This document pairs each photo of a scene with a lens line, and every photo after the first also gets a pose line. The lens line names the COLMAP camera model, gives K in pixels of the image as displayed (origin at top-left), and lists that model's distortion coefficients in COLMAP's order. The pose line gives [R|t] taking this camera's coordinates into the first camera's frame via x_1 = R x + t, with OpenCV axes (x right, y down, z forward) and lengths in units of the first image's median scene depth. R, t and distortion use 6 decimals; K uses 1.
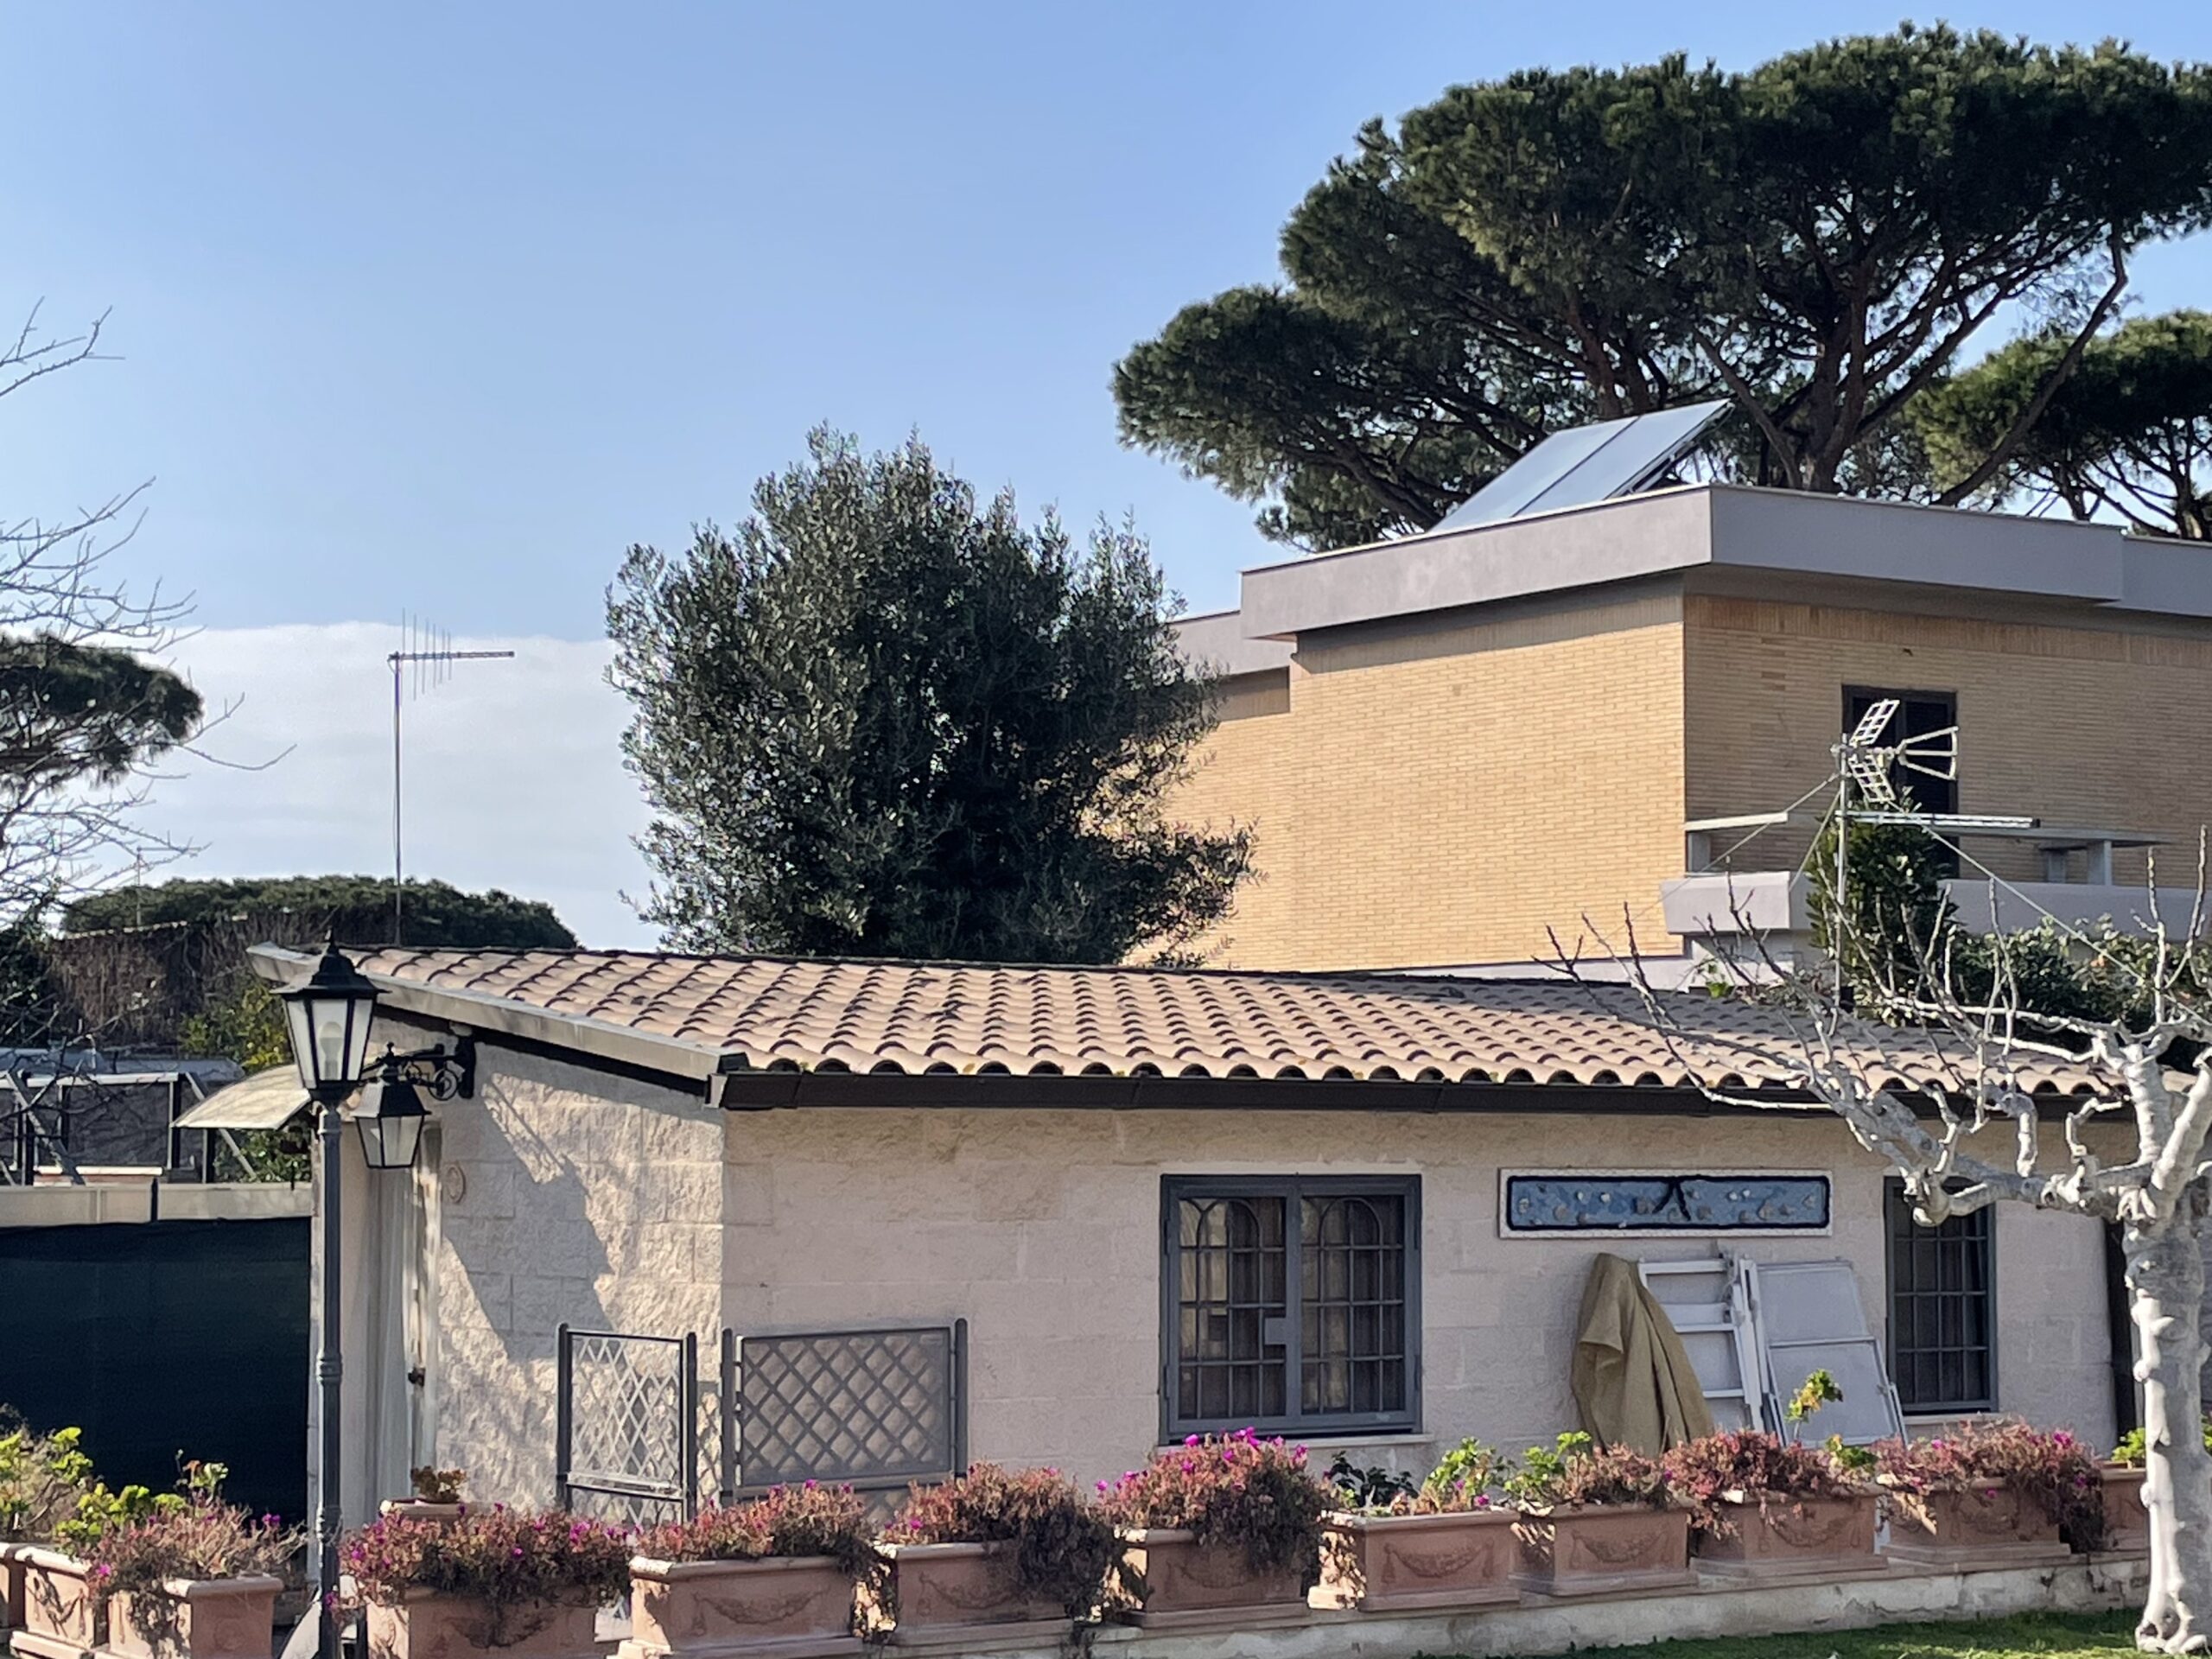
lens RADIAL K [[4176.8, 0, 1105.8], [0, 4176.8, 835.3], [0, 0, 1]] dist [0.122218, 0.000000]
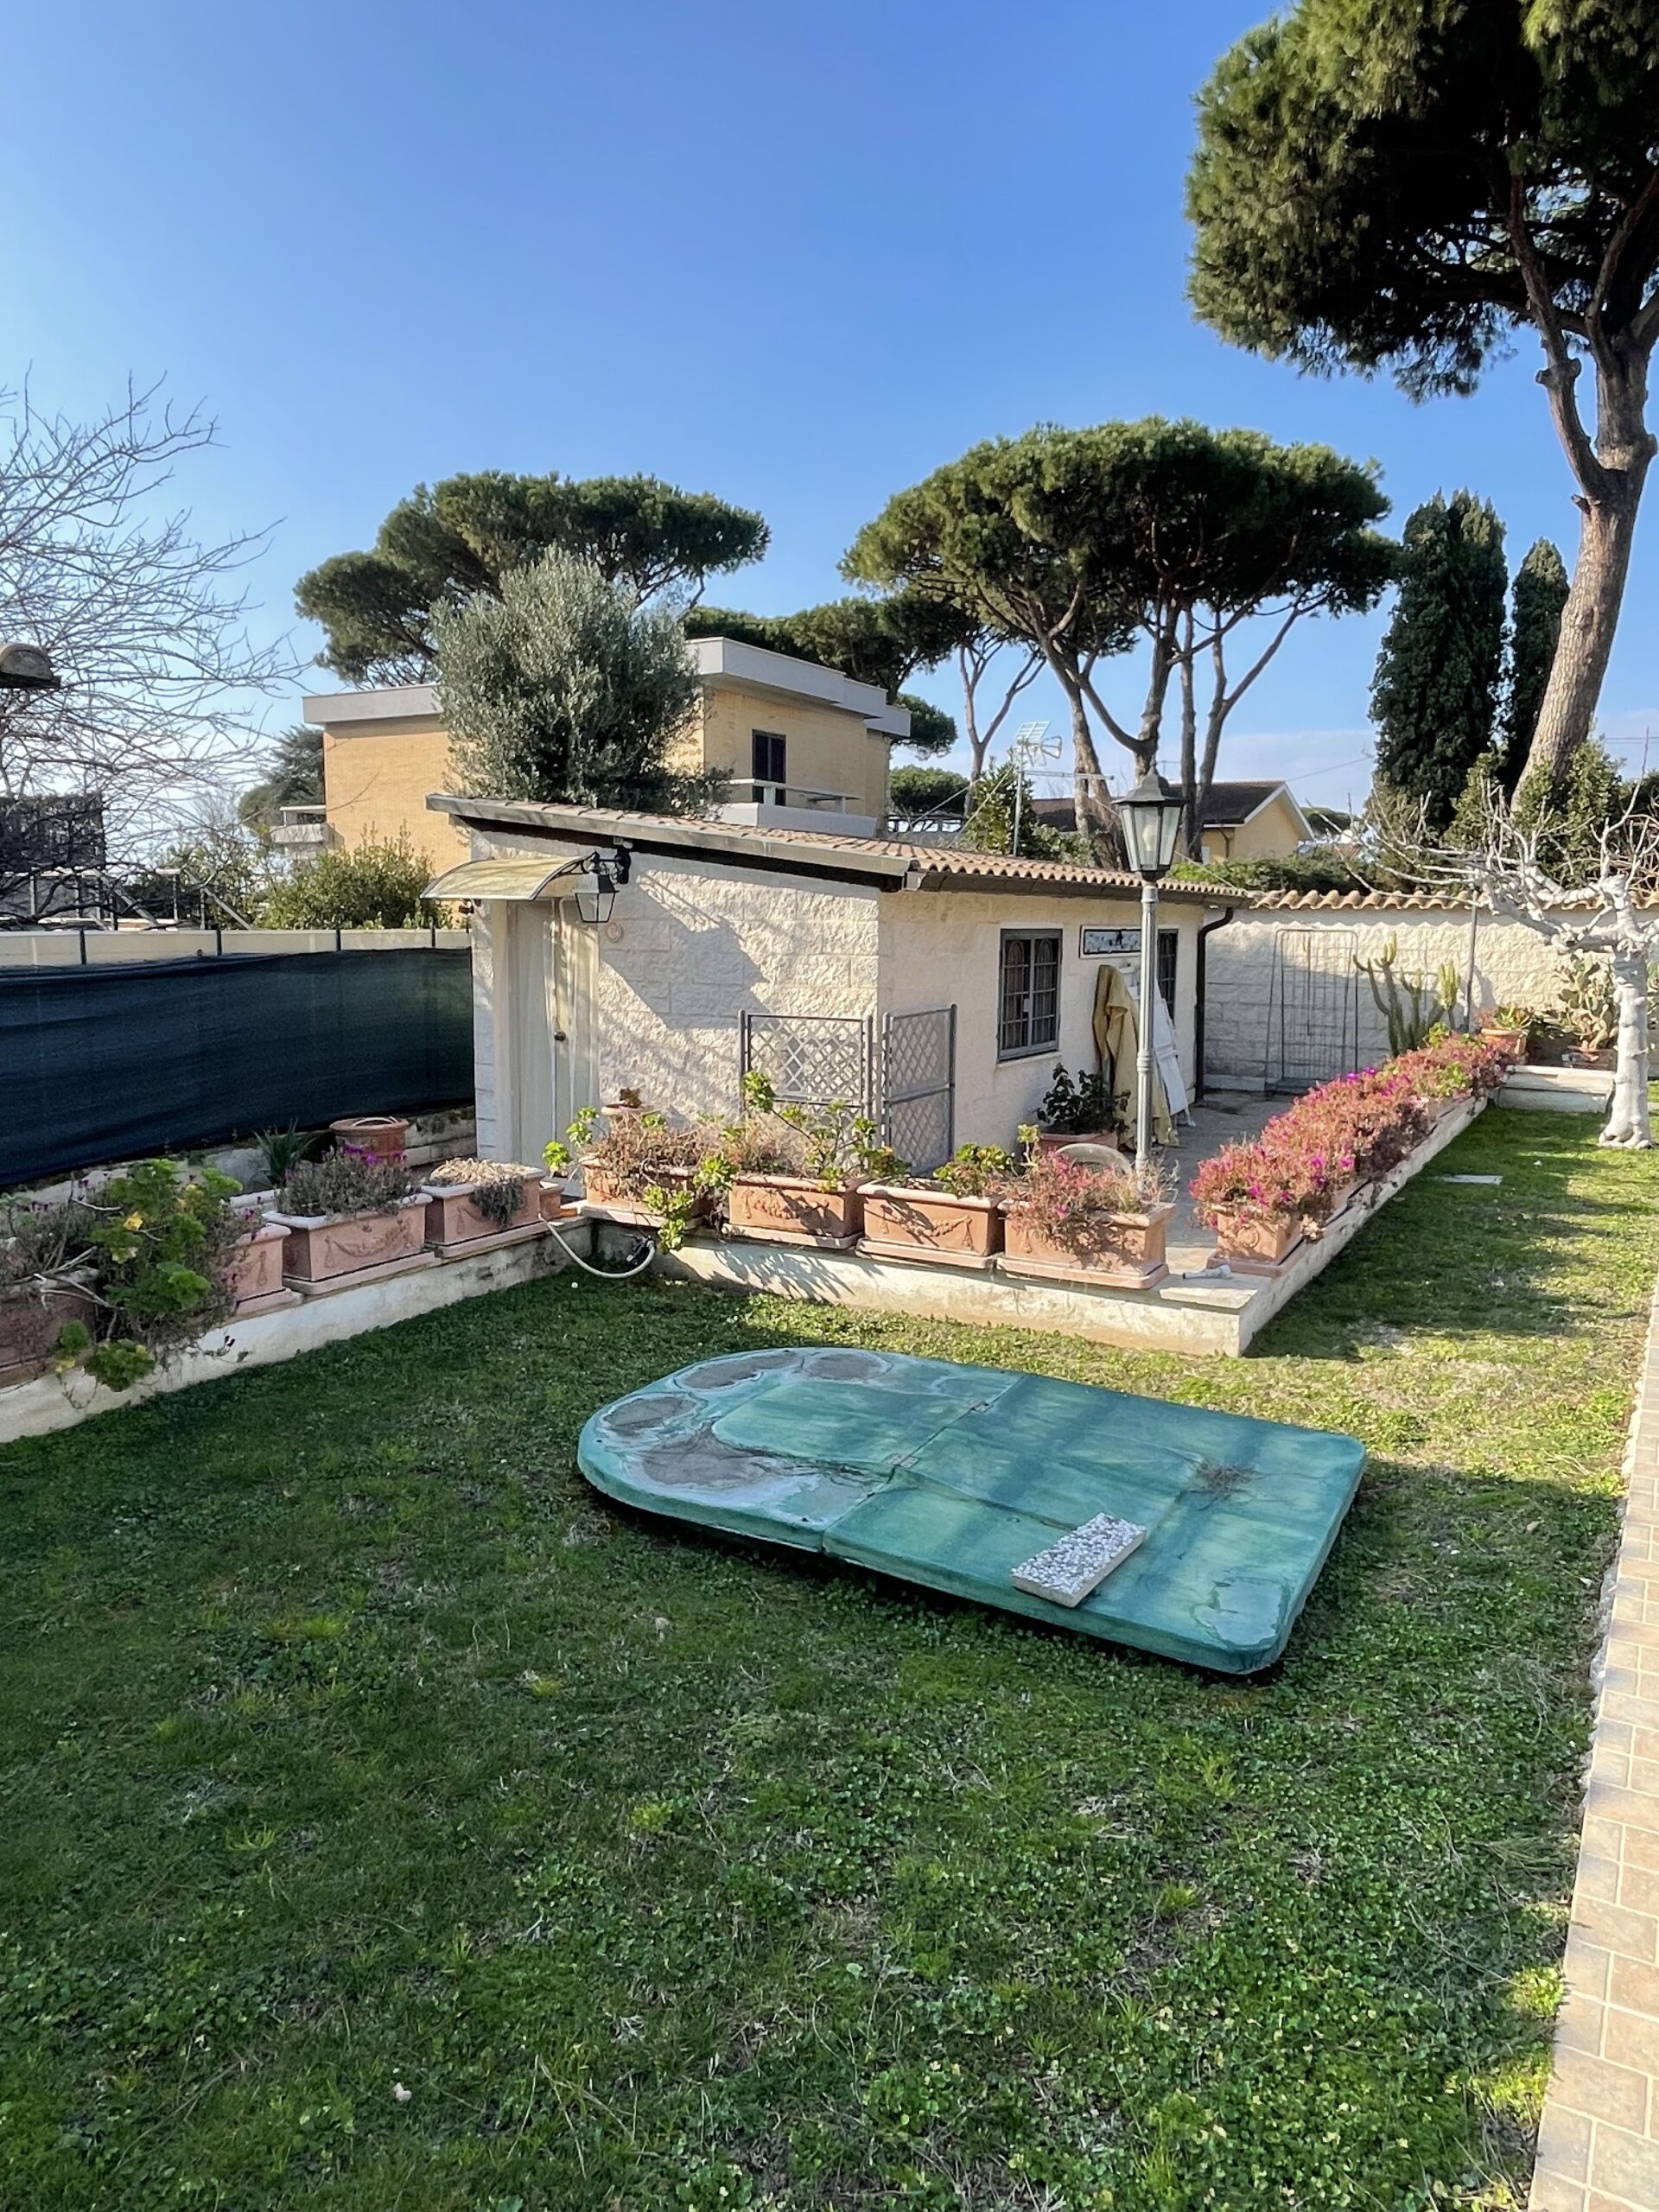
lens RADIAL K [[1417.8, 0, 830.2], [0, 1417.8, 1091.3], [0, 0, 1]] dist [-0.008932, -0.000636]
pose [[0.898278, -0.046678, 0.436942, -0.347120], [-0.040650, 0.981251, 0.188396, 0.032749], [-0.437544, -0.186994, 0.879539, 0.420641]]
